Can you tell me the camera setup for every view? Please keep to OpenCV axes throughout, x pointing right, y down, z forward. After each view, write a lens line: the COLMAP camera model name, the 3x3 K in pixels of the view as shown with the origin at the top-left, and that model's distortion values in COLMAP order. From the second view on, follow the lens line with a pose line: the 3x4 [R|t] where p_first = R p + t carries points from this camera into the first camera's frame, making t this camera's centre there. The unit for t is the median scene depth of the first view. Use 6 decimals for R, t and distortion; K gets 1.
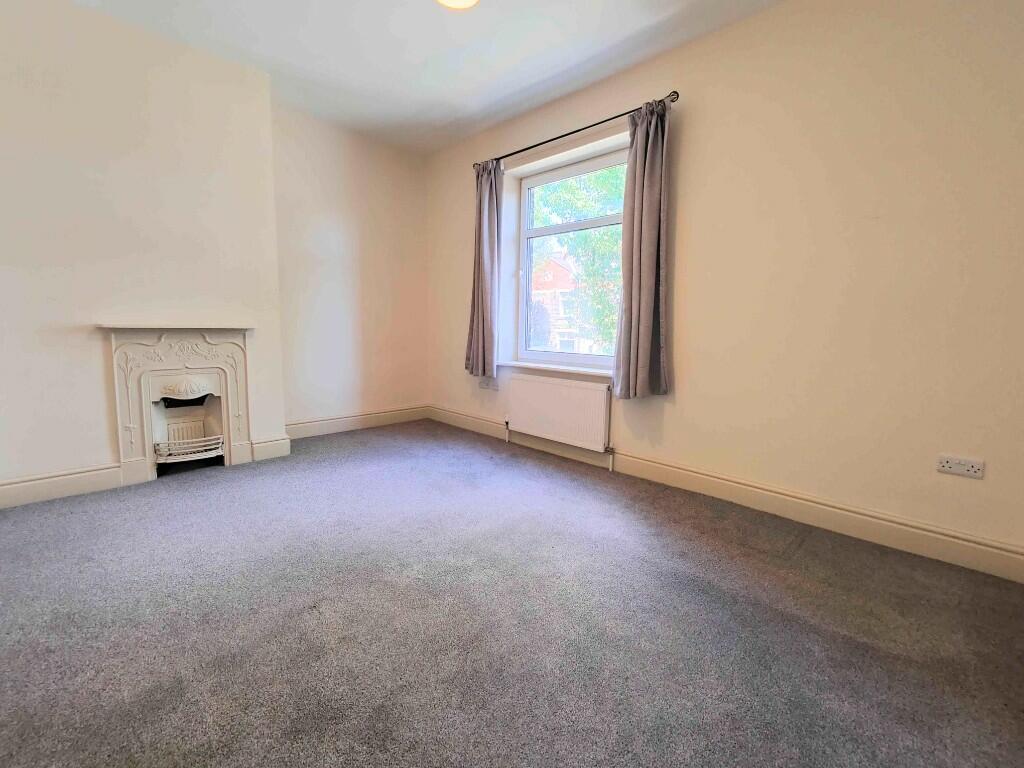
lens RADIAL K [[448.7, 0, 513.7], [0, 448.7, 383.5], [0, 0, 1]] dist [0.002334, -0.000663]
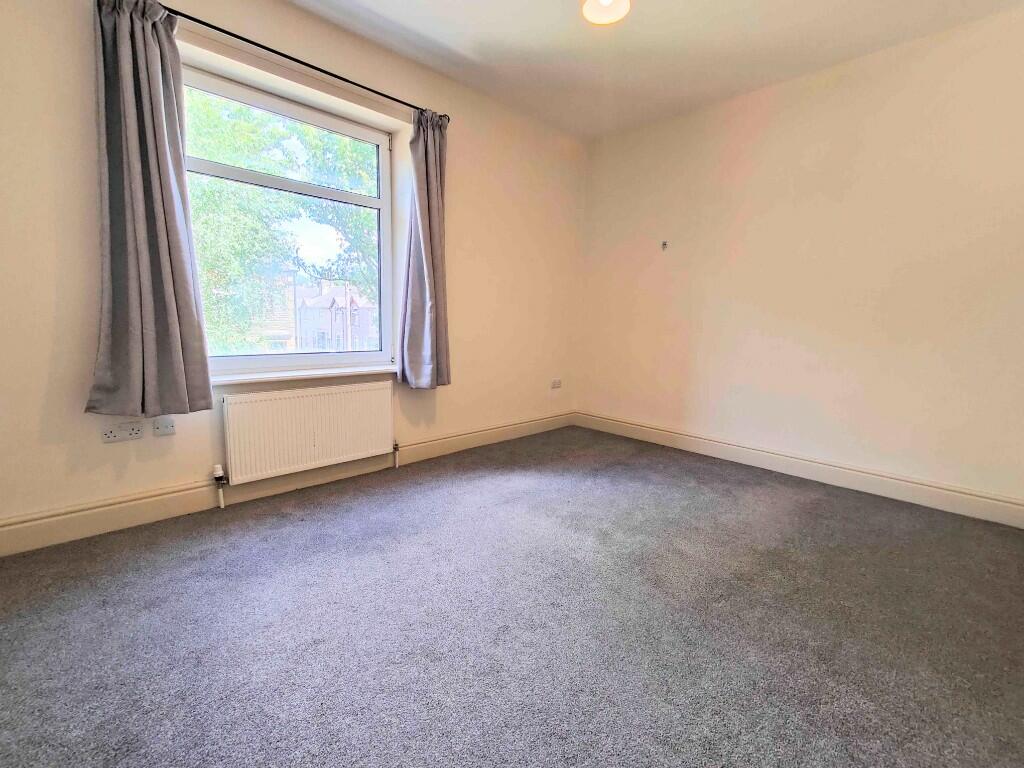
lens RADIAL K [[448.7, 0, 514.1], [0, 448.7, 381.3], [0, 0, 1]] dist [0.002334, -0.000663]
pose [[0.047242, -0.157908, 0.986323, -0.695108], [0.113786, 0.981849, 0.151742, -0.107049], [-0.992381, 0.105061, 0.064352, 0.659335]]
